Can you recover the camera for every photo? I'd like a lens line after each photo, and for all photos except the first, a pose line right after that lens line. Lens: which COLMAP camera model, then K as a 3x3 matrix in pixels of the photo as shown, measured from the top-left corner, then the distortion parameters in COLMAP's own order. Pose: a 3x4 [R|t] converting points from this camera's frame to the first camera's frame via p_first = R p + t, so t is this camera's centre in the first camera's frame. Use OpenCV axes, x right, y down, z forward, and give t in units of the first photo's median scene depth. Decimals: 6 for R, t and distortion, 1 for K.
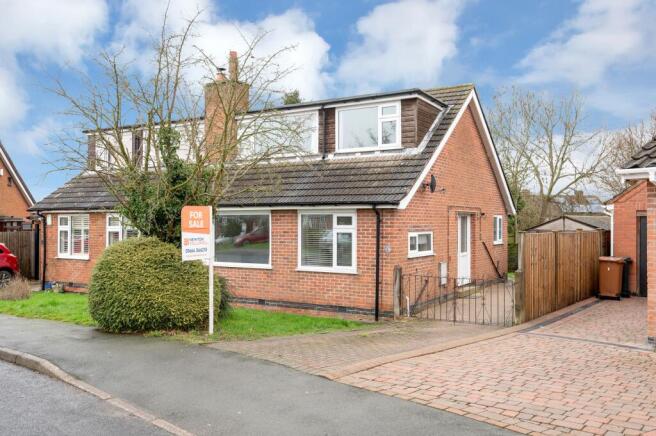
lens RADIAL K [[566.5, 0, 328.0], [0, 566.5, 219.1], [0, 0, 1]] dist [-0.010984, -0.000347]
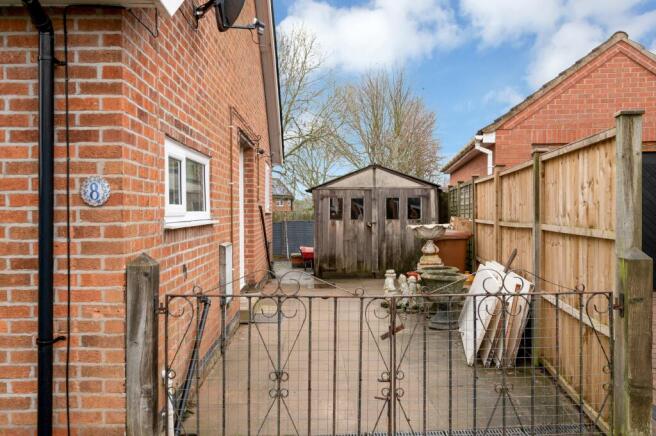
lens RADIAL K [[566.5, 0, 327.9], [0, 566.5, 215.8], [0, 0, 1]] dist [-0.010984, -0.000347]
pose [[0.840442, -0.010554, 0.541799, 0.060553], [0.002878, 0.999883, 0.015012, 0.060353], [-0.541894, -0.011058, 0.840374, 0.751069]]
